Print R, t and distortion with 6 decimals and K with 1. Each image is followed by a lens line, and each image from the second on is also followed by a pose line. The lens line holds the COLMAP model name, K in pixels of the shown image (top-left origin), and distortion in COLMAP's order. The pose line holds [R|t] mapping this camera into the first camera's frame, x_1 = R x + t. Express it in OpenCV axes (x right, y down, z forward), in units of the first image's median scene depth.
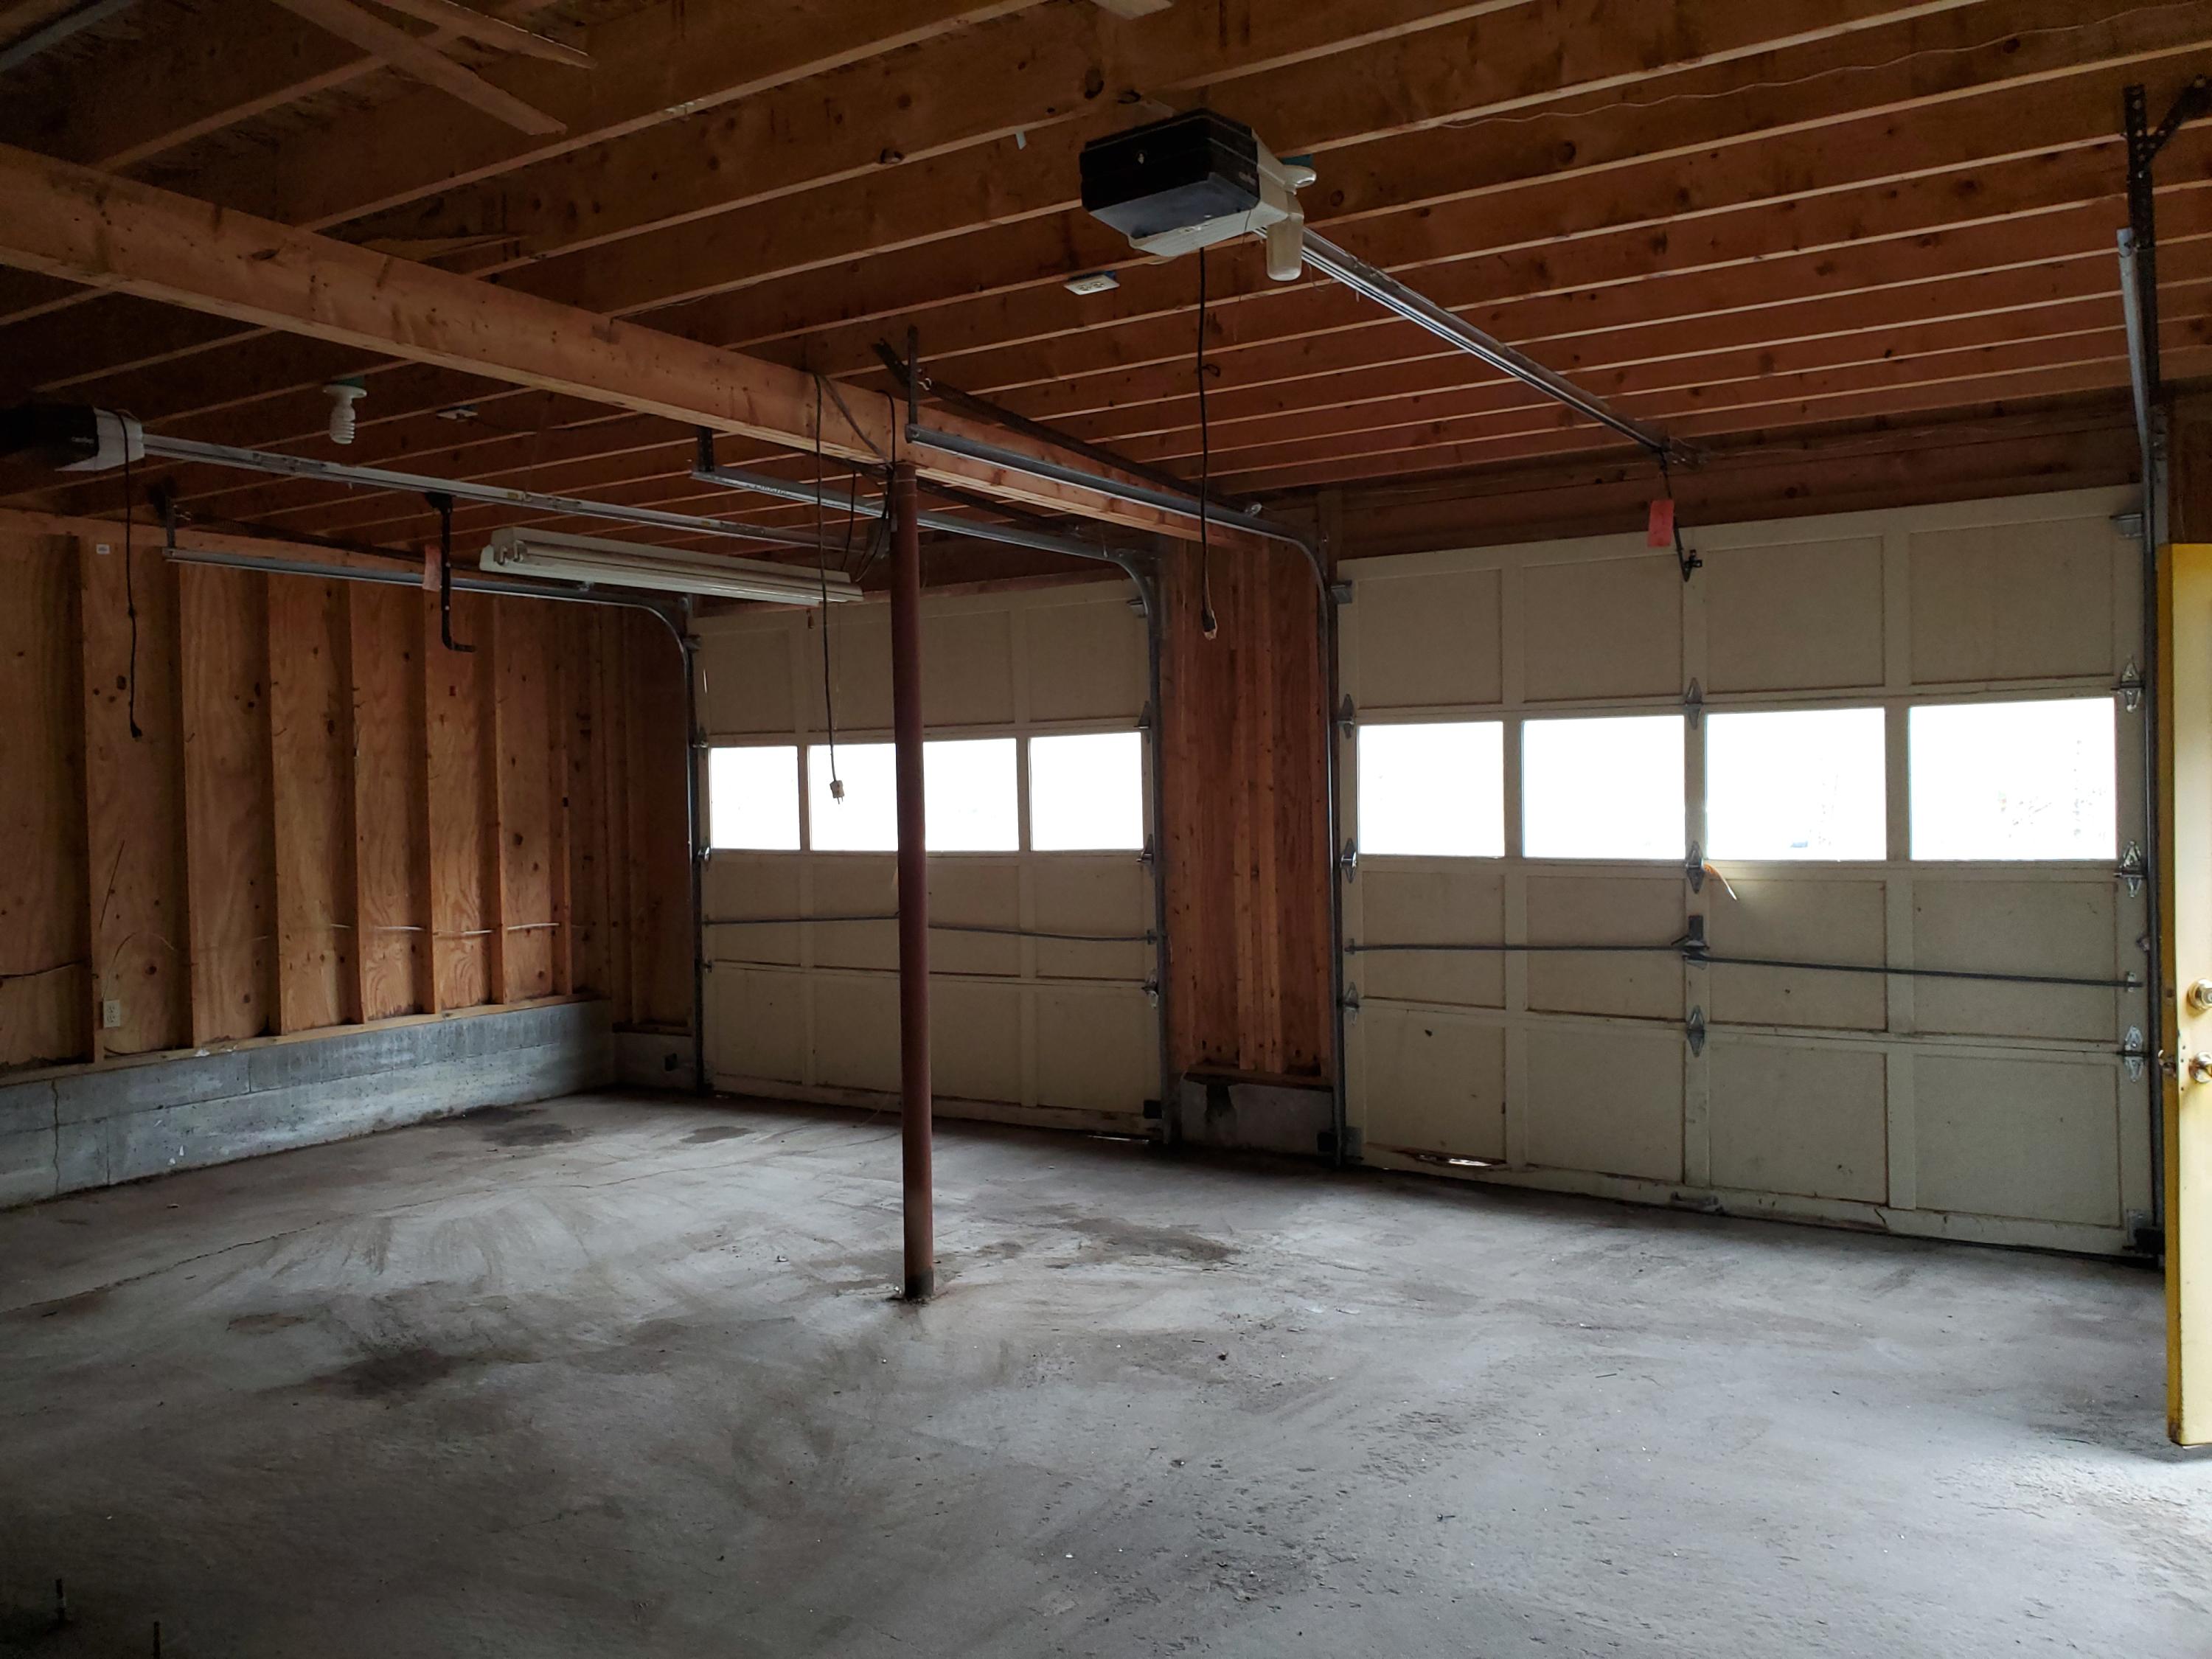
lens RADIAL K [[1731.9, 0, 1080.2], [0, 1731.9, 817.4], [0, 0, 1]] dist [0.071063, -0.088257]
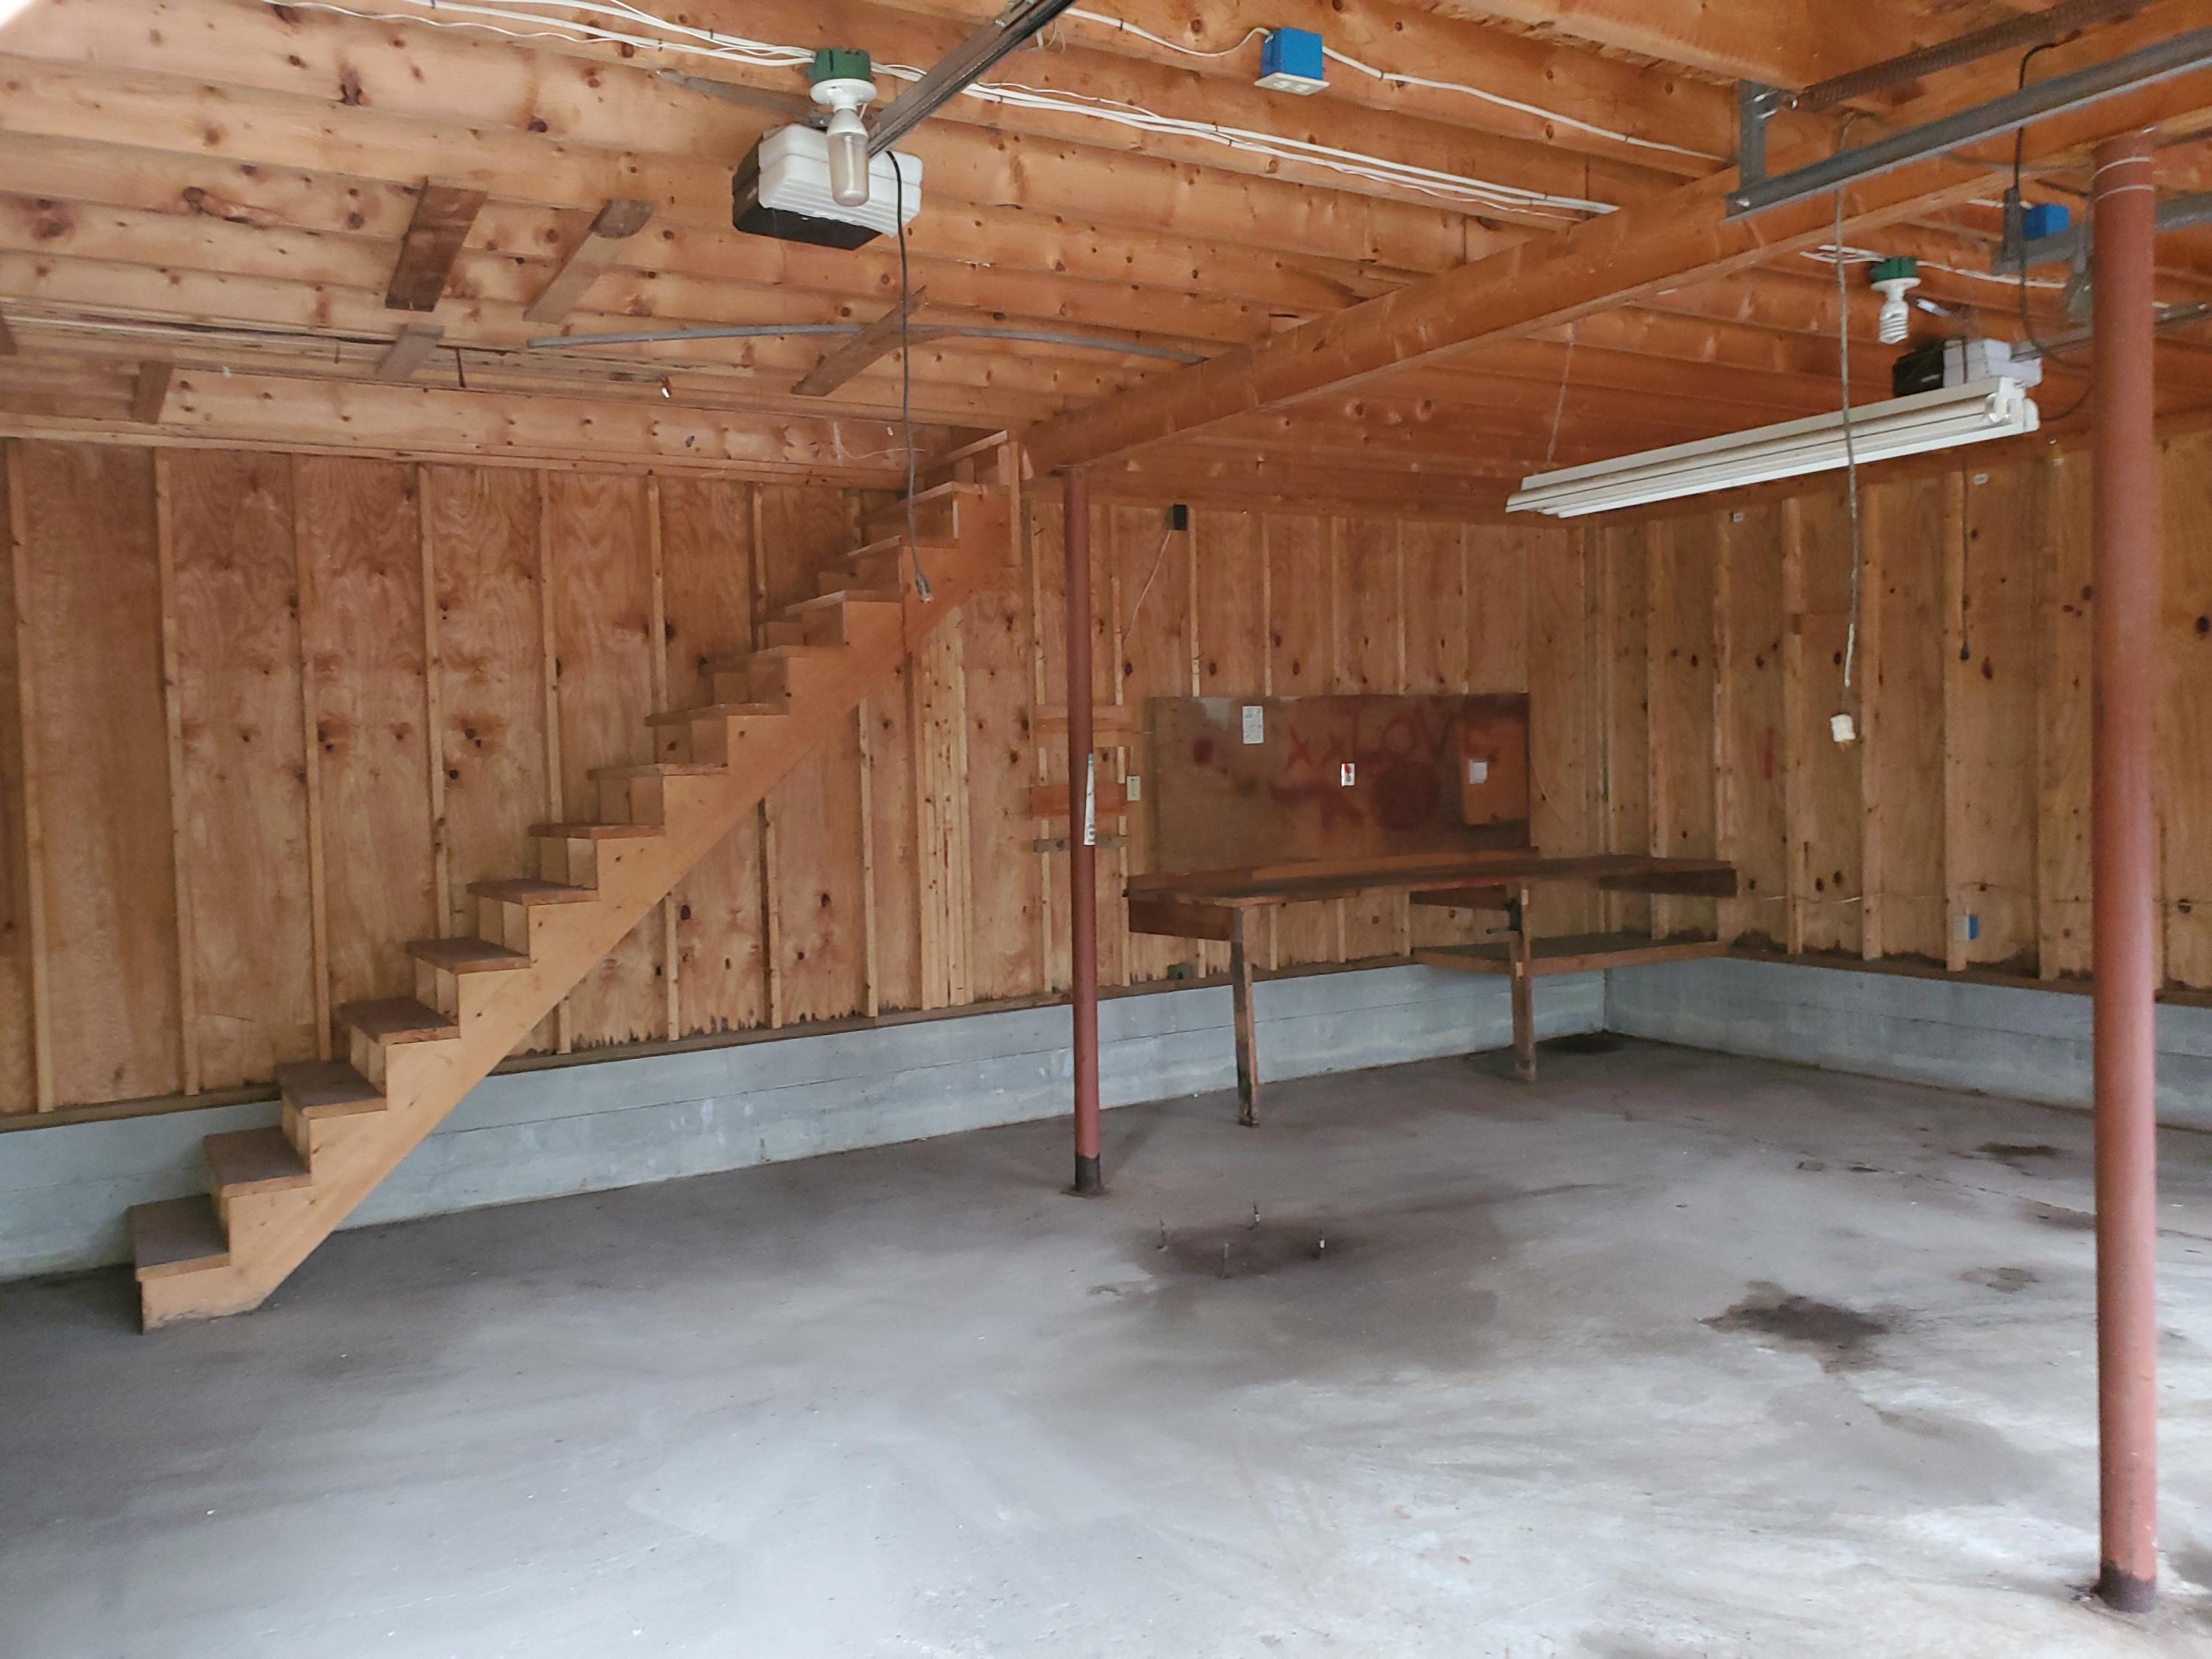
lens RADIAL K [[1741.4, 0, 1106.0], [0, 1741.4, 829.5], [0, 0, 1]] dist [0.081209, 0.004346]
pose [[-0.429906, 0.075595, -0.899703, 0.653847], [0.020846, 0.997054, 0.073814, -0.036334], [0.902633, 0.012978, -0.430216, 1.090674]]
